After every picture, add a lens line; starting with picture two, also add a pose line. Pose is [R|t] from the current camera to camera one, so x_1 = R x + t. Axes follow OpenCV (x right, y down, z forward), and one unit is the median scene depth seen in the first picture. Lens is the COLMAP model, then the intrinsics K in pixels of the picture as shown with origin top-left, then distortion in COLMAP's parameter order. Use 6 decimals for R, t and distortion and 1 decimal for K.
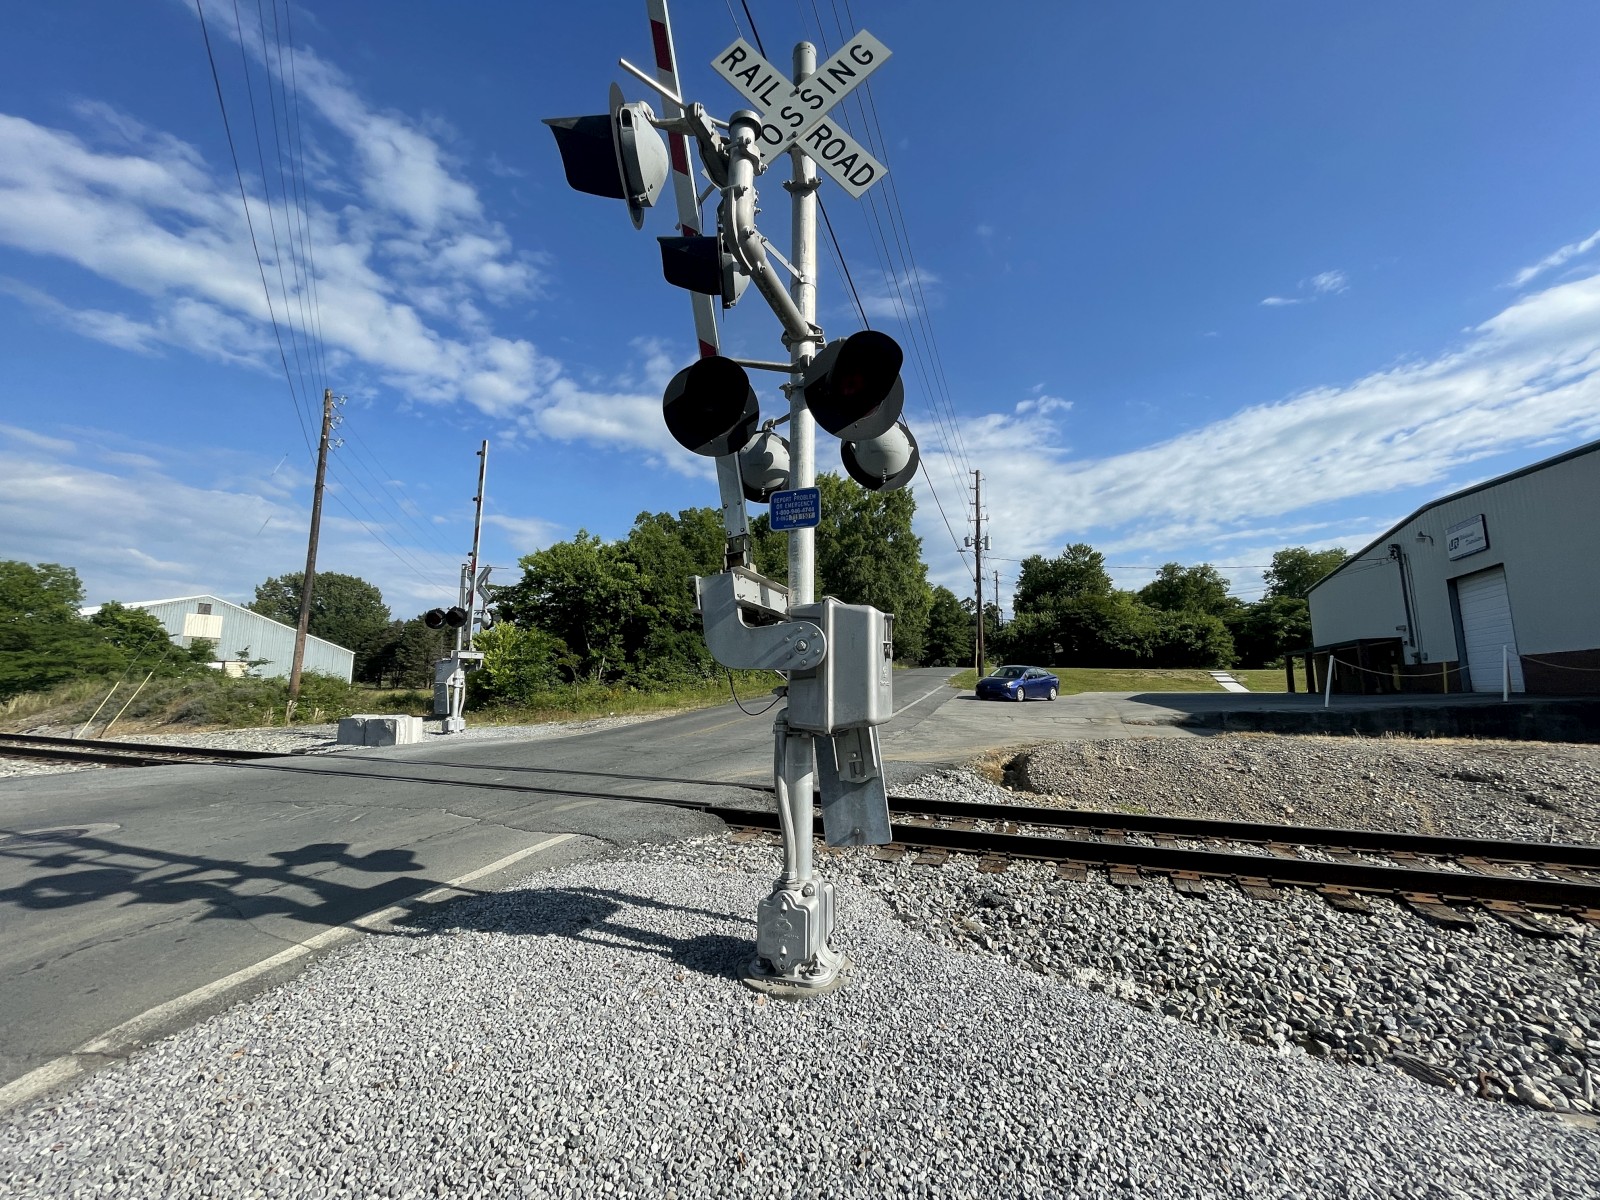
lens RADIAL K [[658.9, 0, 805.0], [0, 658.9, 601.1], [0, 0, 1]] dist [0.000631, -0.000292]
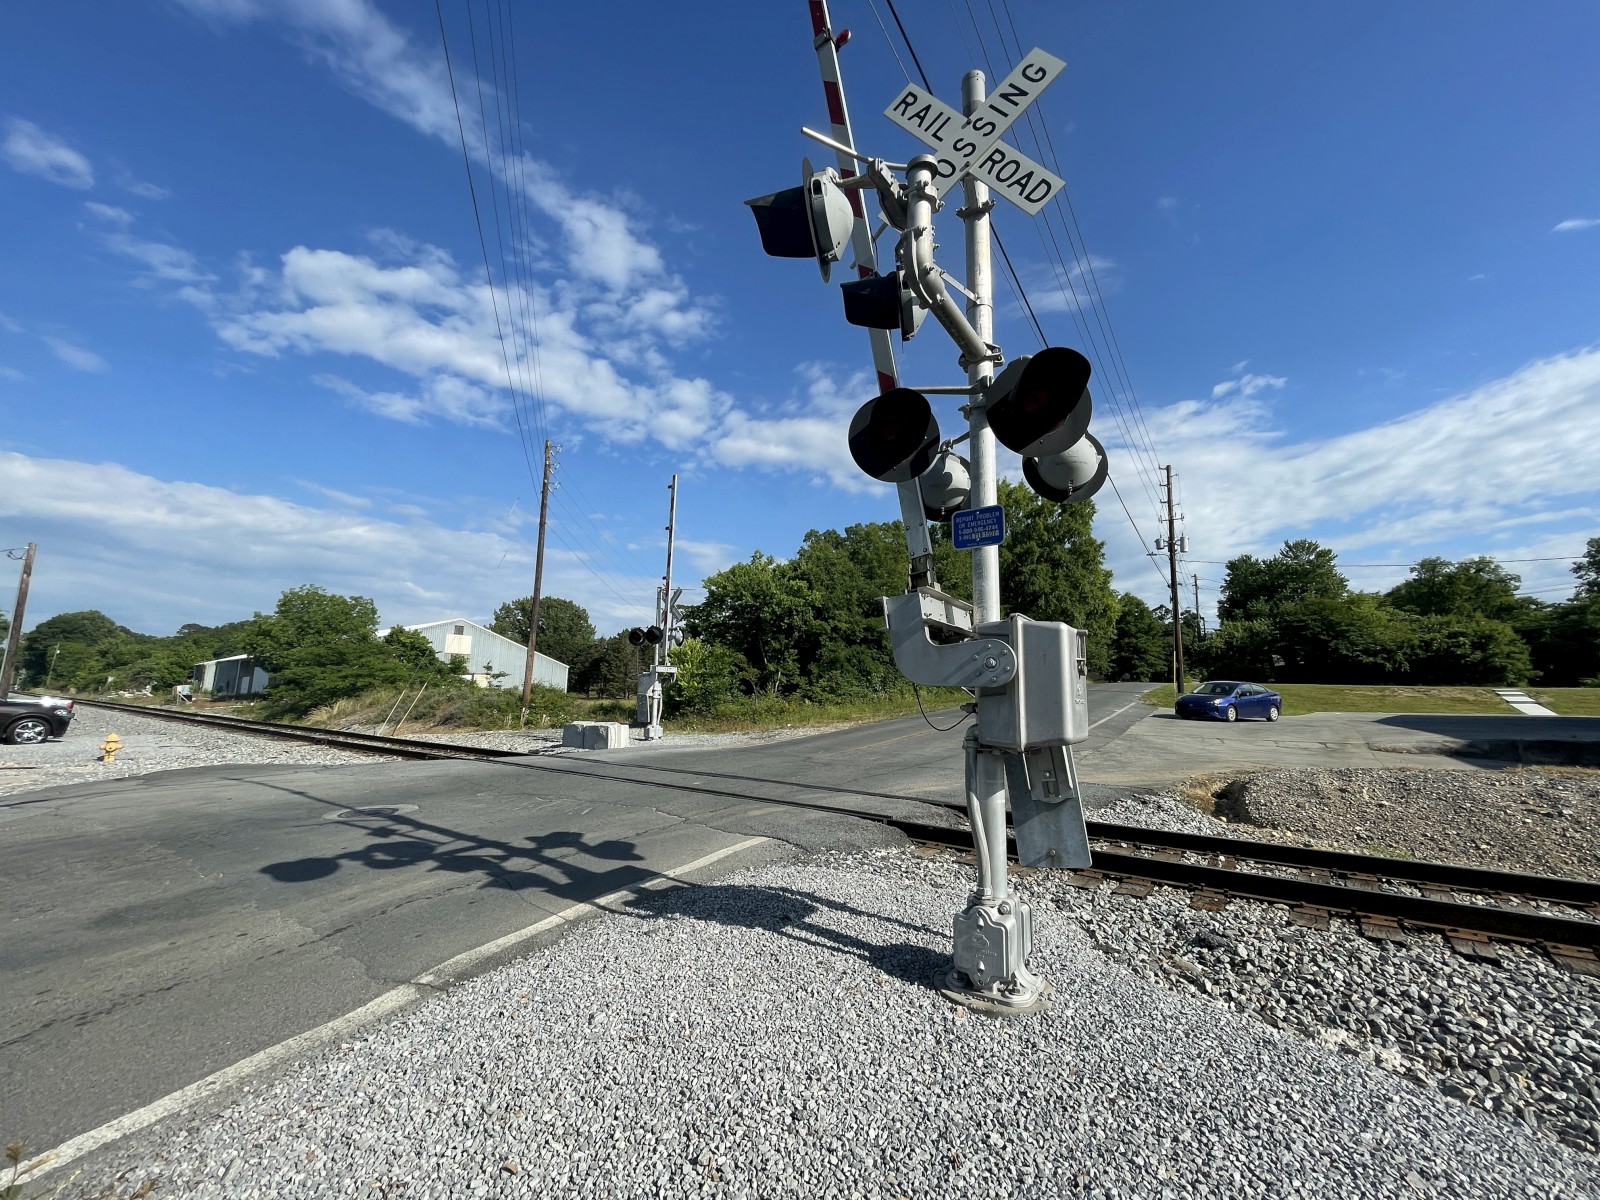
lens RADIAL K [[658.9, 0, 800.3], [0, 658.9, 599.4], [0, 0, 1]] dist [0.000631, -0.000292]
pose [[0.966627, -0.026502, -0.254814, -0.020711], [0.020594, 0.999454, -0.025829, -0.007131], [0.255359, 0.019719, 0.966645, -0.040410]]
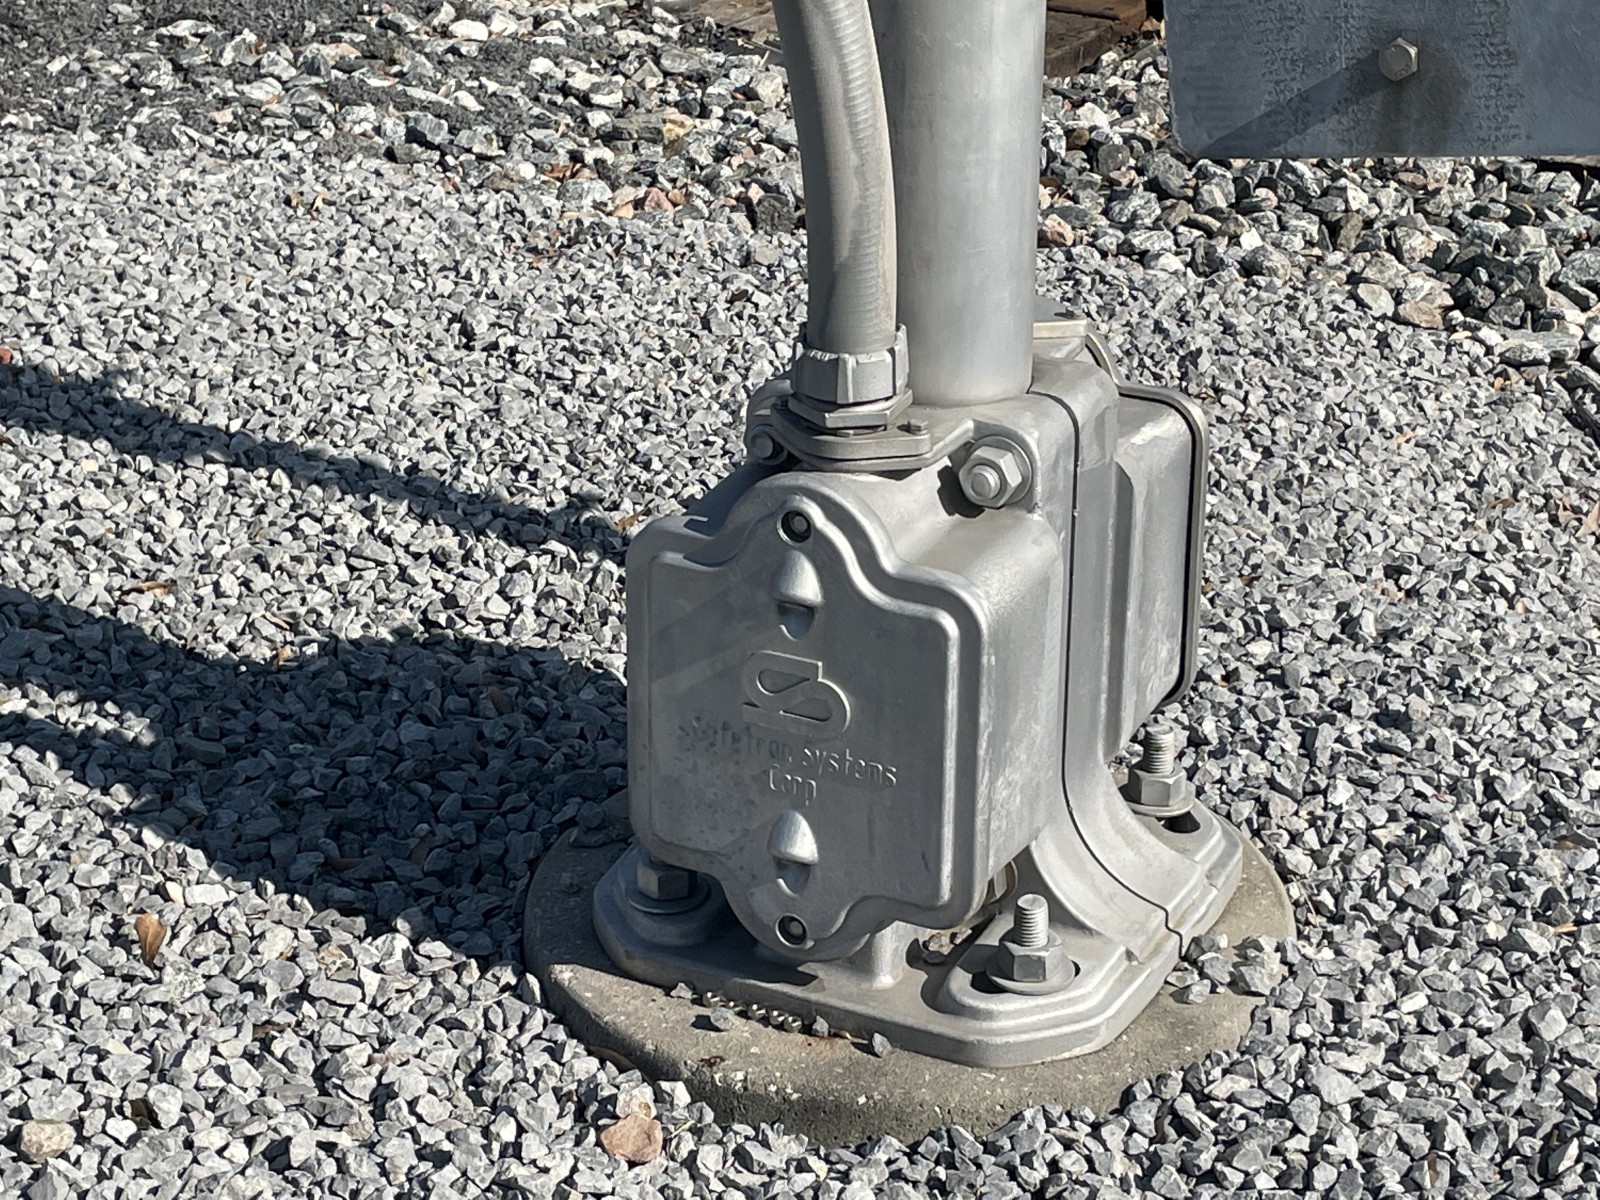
lens RADIAL K [[3296.1, 0, 803.9], [0, 3296.1, 600.0], [0, 0, 1]] dist [0.118847, 0.000000]
pose [[0.990491, 0.056735, -0.125334, 0.041751], [0.015921, 0.857617, 0.514042, 0.076989], [0.136653, -0.511149, 0.848559, 0.292543]]
